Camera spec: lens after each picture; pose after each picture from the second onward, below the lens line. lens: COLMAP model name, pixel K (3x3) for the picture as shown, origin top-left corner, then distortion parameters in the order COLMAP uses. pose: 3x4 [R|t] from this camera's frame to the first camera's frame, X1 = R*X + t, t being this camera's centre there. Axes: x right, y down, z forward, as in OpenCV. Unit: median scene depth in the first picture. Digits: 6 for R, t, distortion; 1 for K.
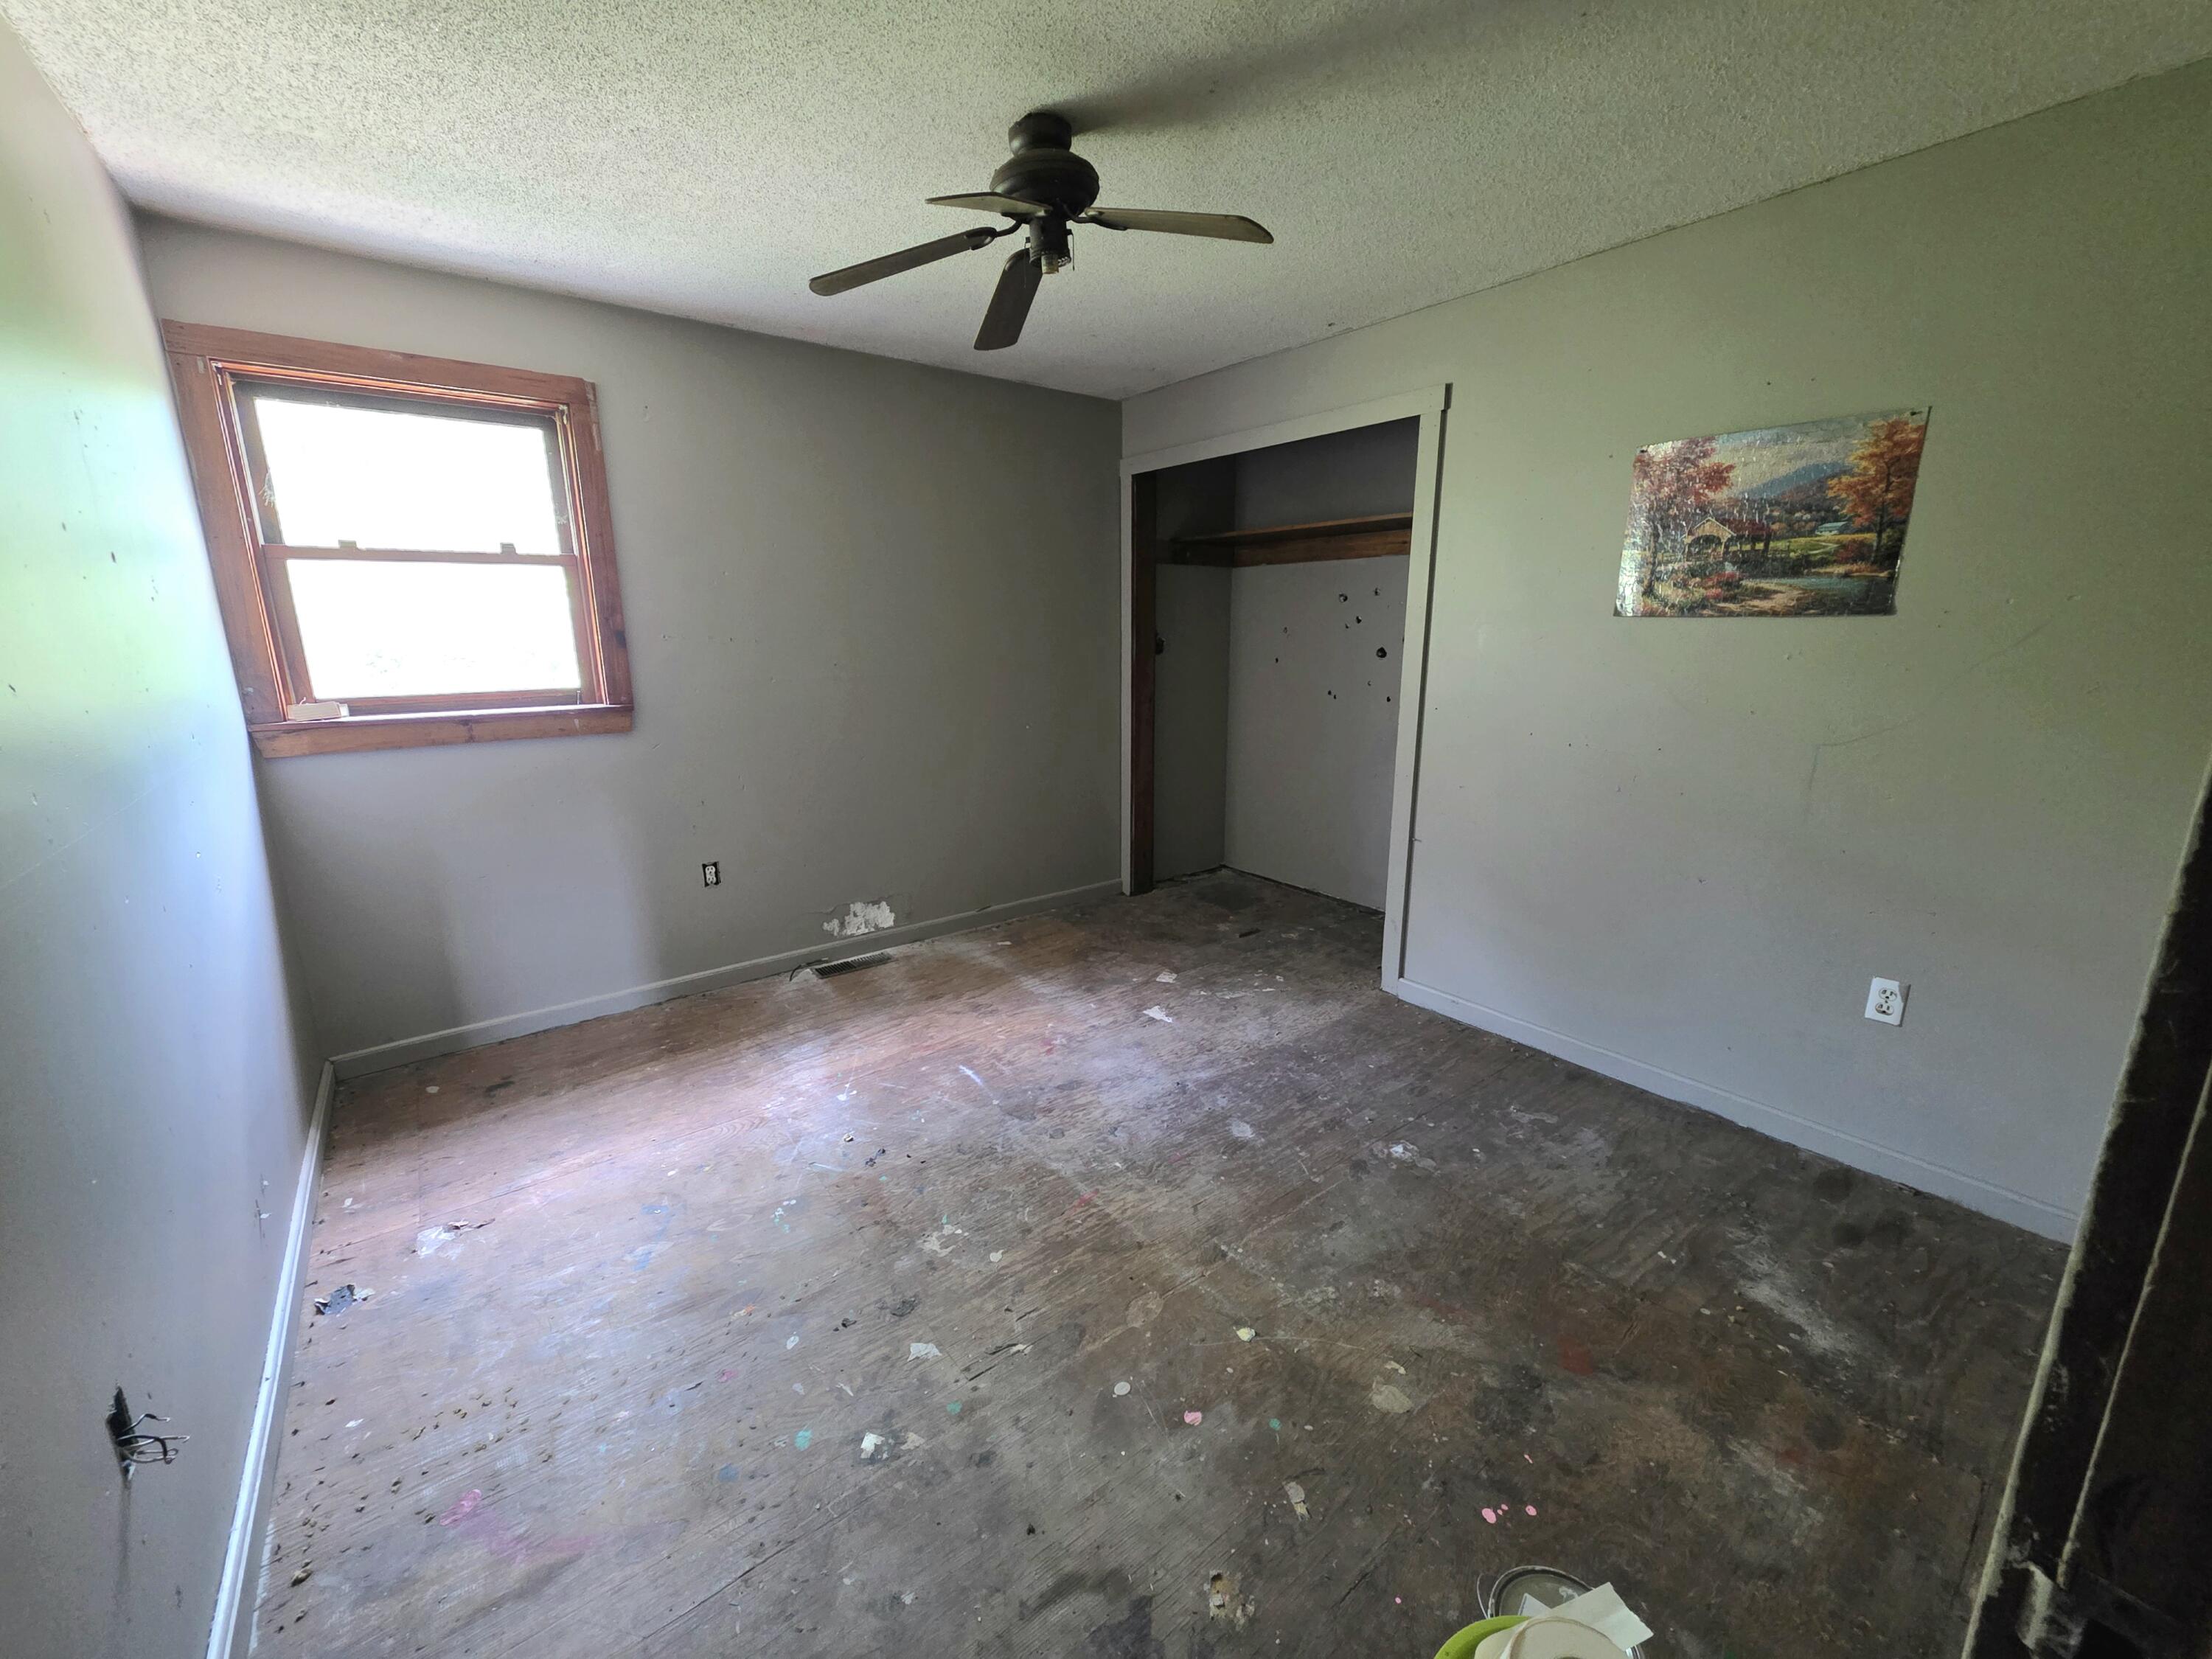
lens RADIAL K [[876.0, 0, 1097.9], [0, 876.0, 829.3], [0, 0, 1]] dist [0.001224, -0.000185]
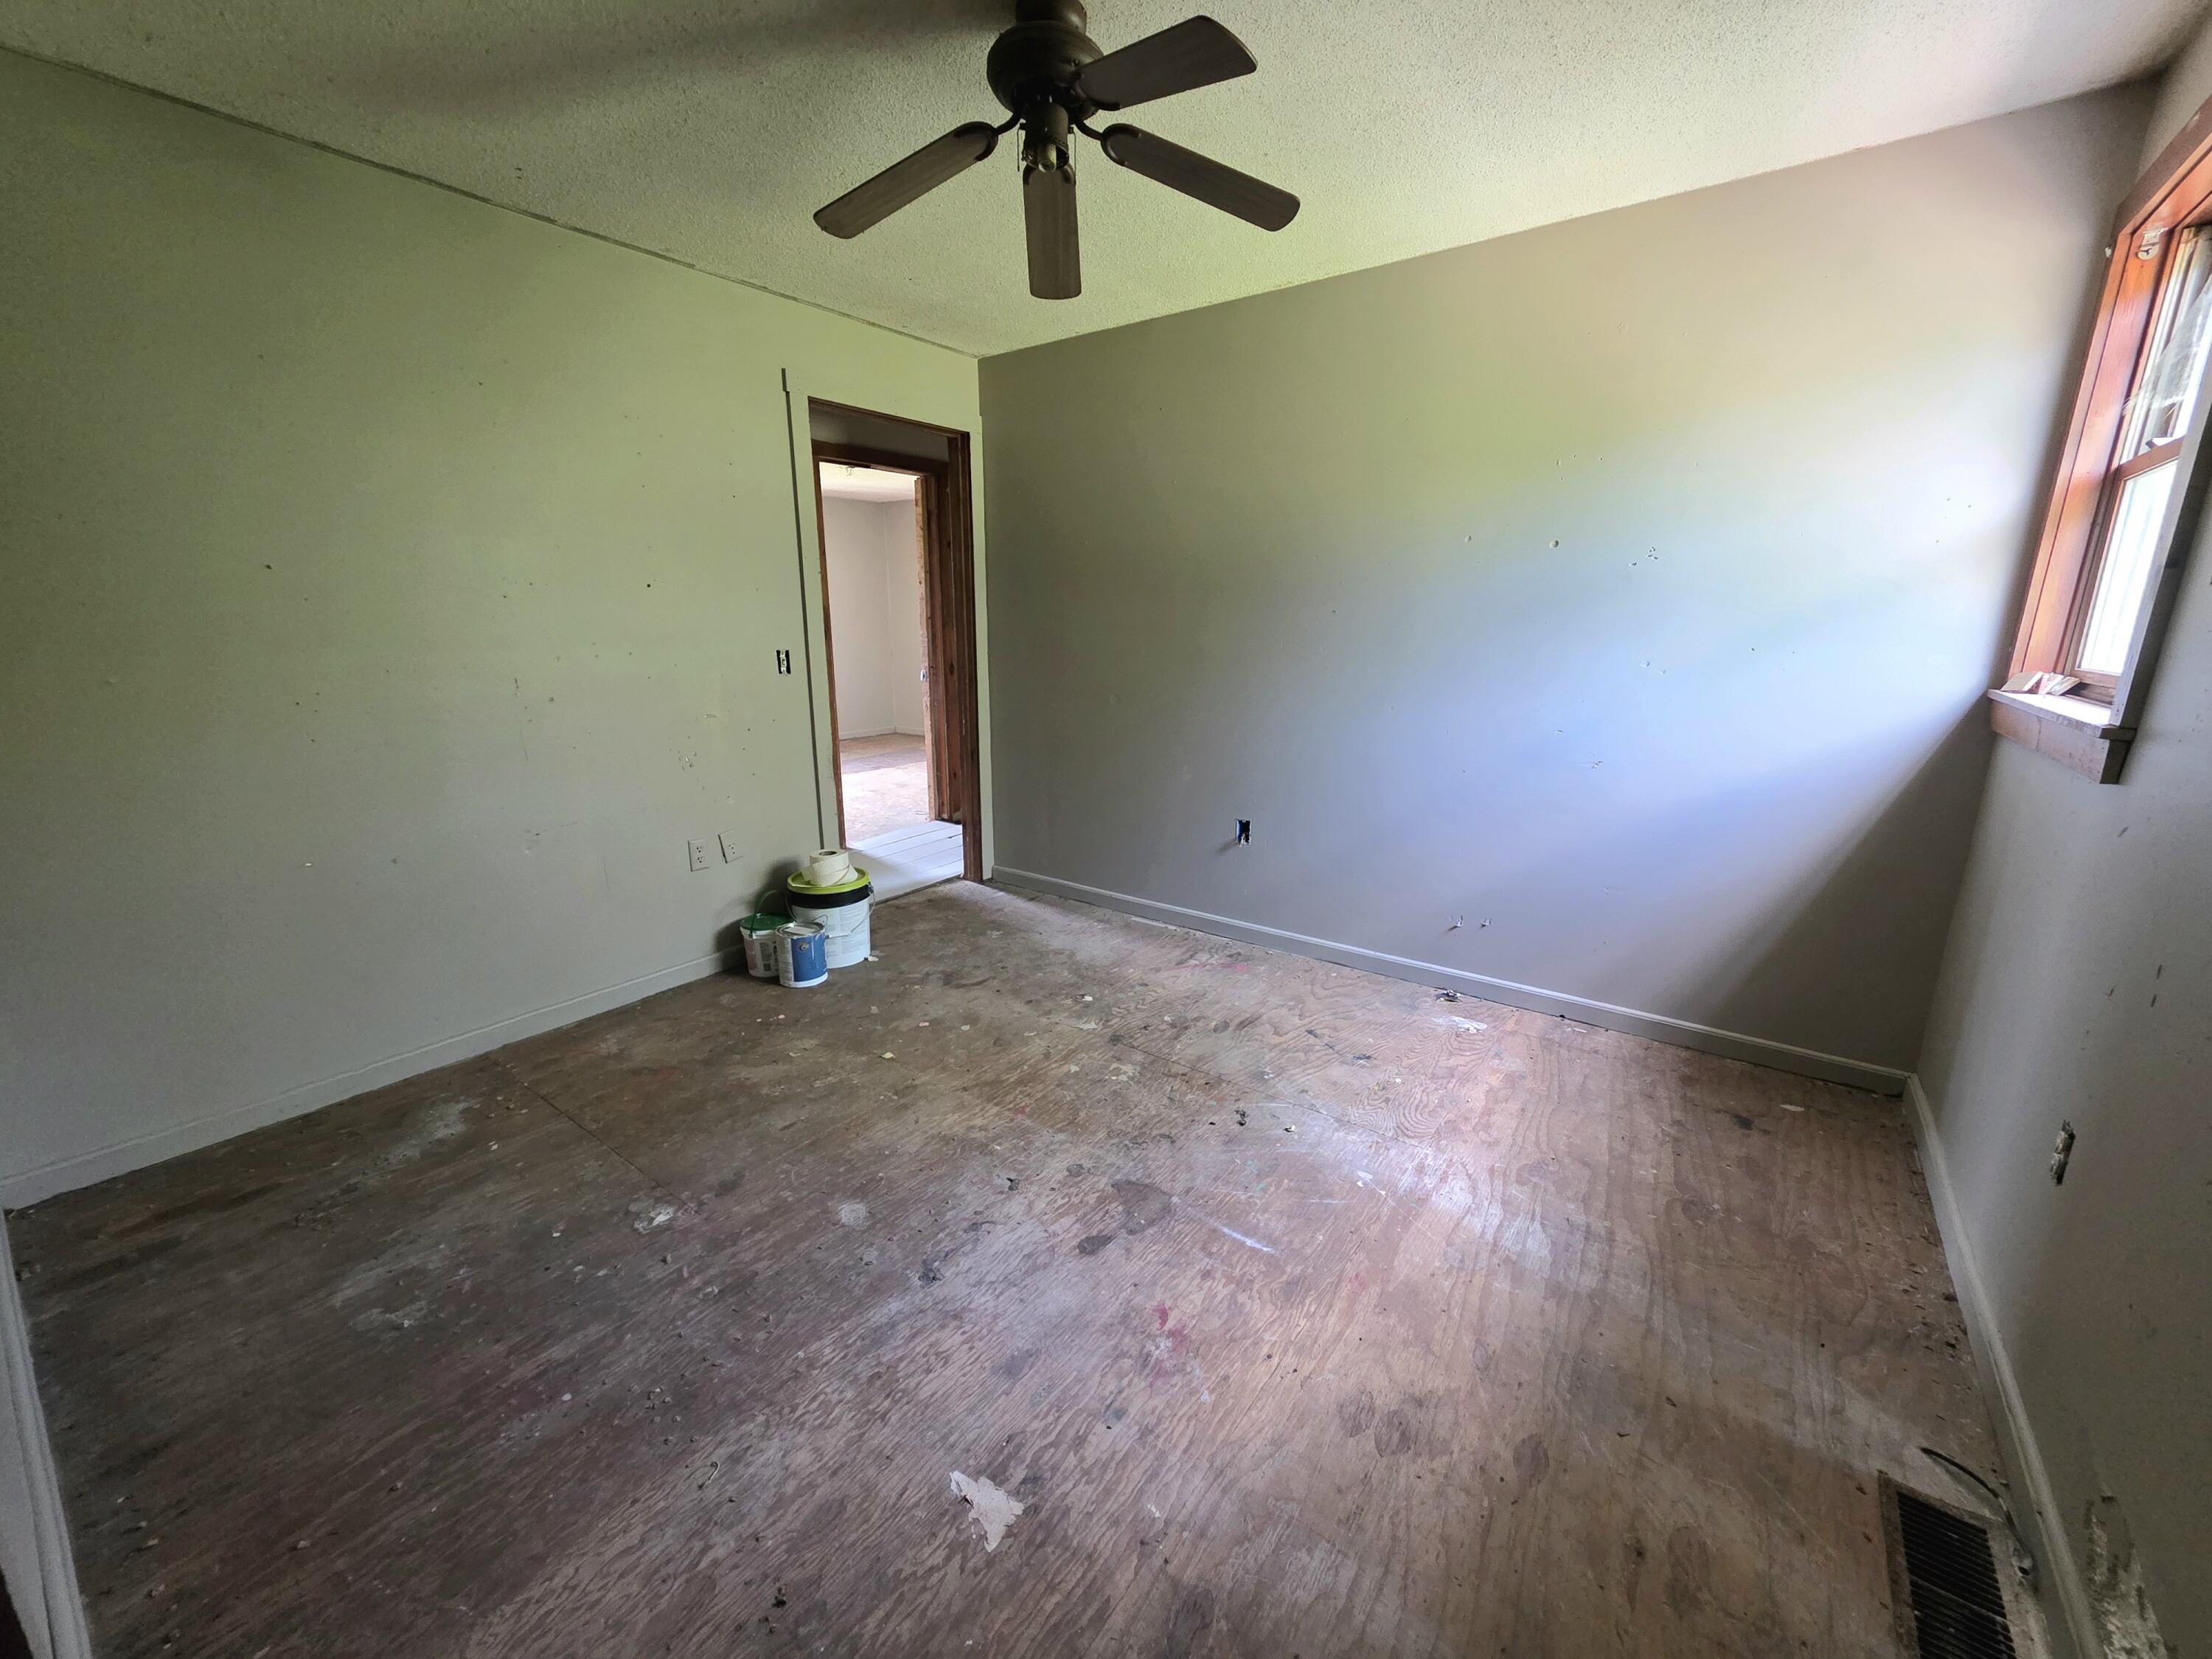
lens RADIAL K [[876.0, 0, 1108.8], [0, 876.0, 833.1], [0, 0, 1]] dist [0.001224, -0.000185]
pose [[-0.959584, 0.072122, -0.272024, 0.142259], [-0.058954, 0.893640, 0.444895, -0.356526], [0.275178, 0.442950, -0.853271, 1.701326]]
